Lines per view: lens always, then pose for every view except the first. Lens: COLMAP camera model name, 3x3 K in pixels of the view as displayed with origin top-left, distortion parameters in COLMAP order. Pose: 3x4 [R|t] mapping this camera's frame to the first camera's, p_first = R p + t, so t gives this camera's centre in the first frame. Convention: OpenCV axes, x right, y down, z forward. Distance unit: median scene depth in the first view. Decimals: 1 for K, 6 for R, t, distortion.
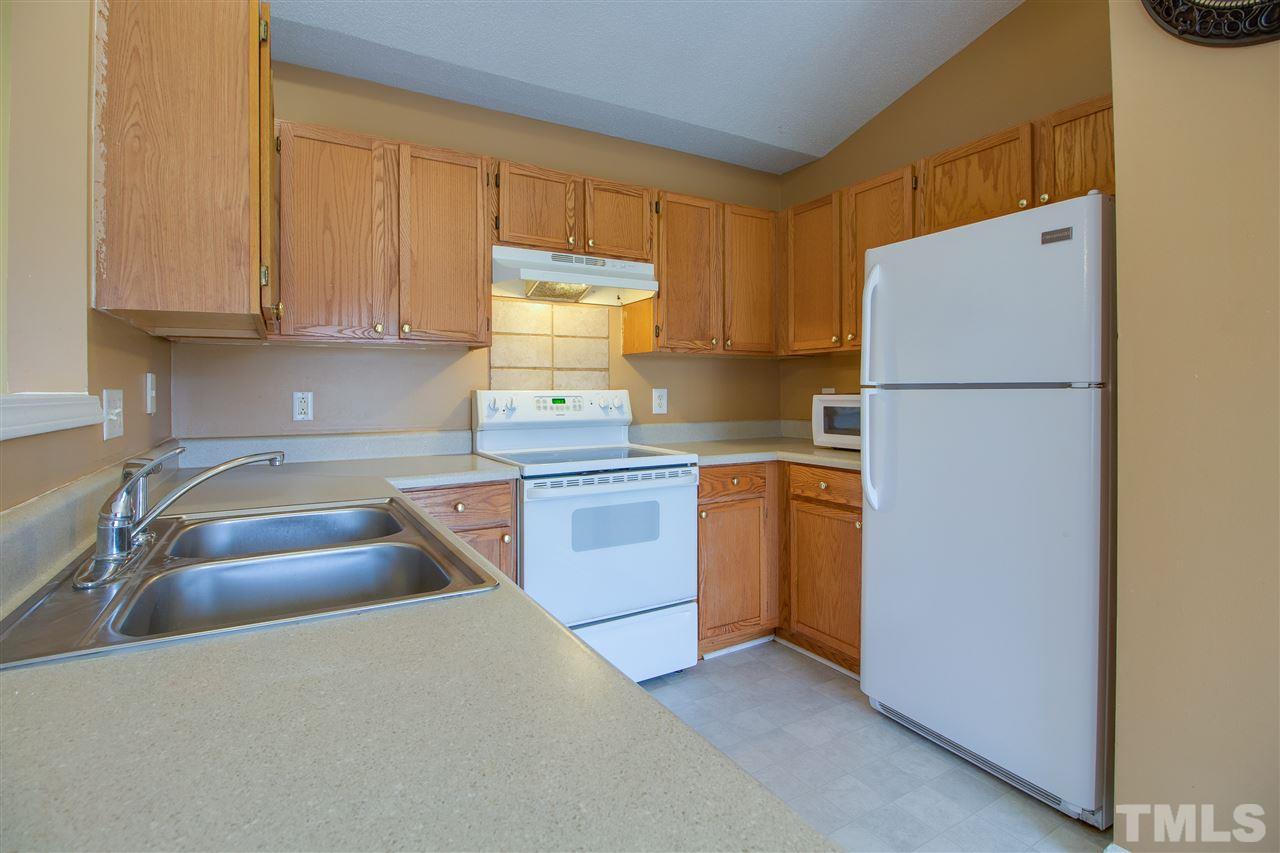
lens RADIAL K [[621.5, 0, 639.3], [0, 621.5, 399.9], [0, 0, 1]] dist [-0.018820, -0.001865]
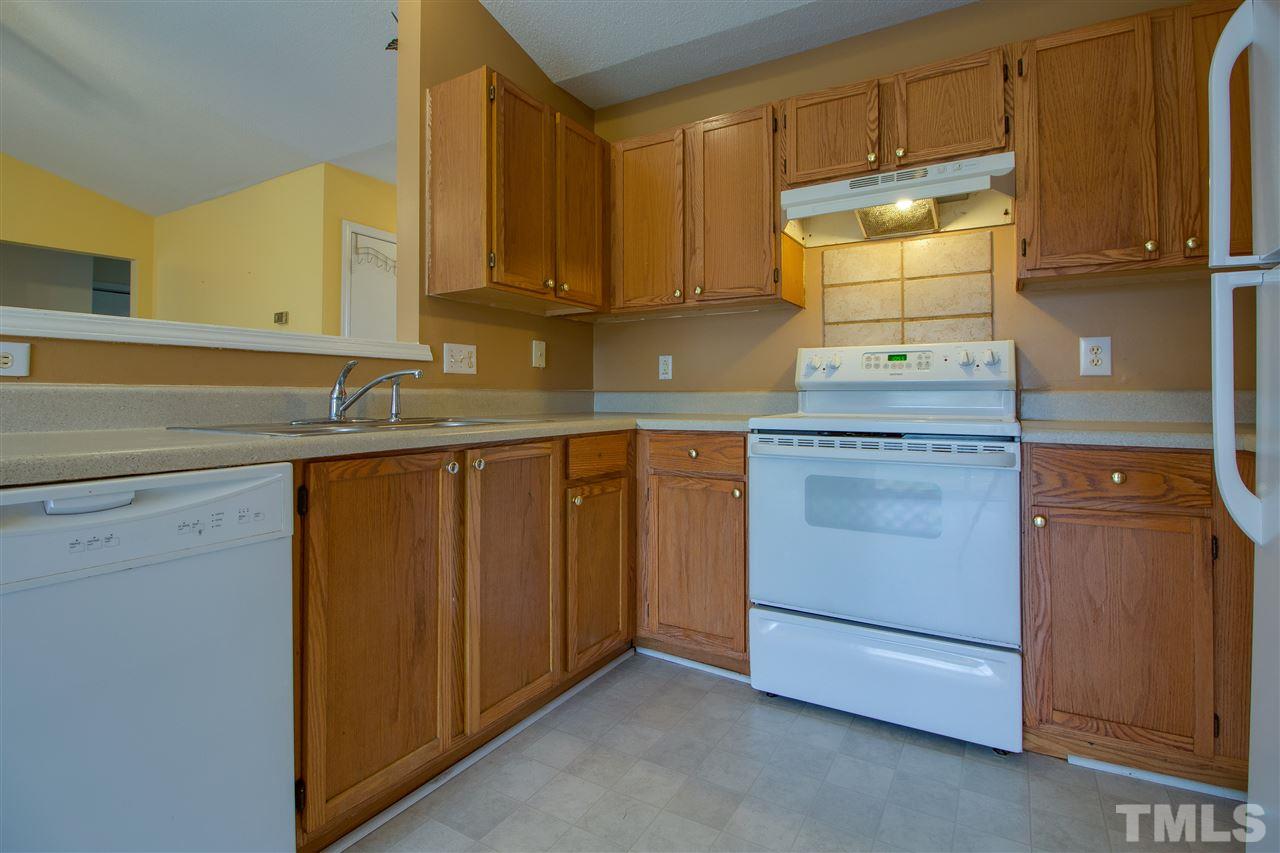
lens RADIAL K [[621.5, 0, 639.3], [0, 621.5, 399.9], [0, 0, 1]] dist [-0.018820, -0.001865]
pose [[0.463505, 0.006692, -0.886069, 0.474226], [-0.016078, 0.999870, -0.000859, 0.069375], [0.885948, 0.014645, 0.463553, 0.351328]]
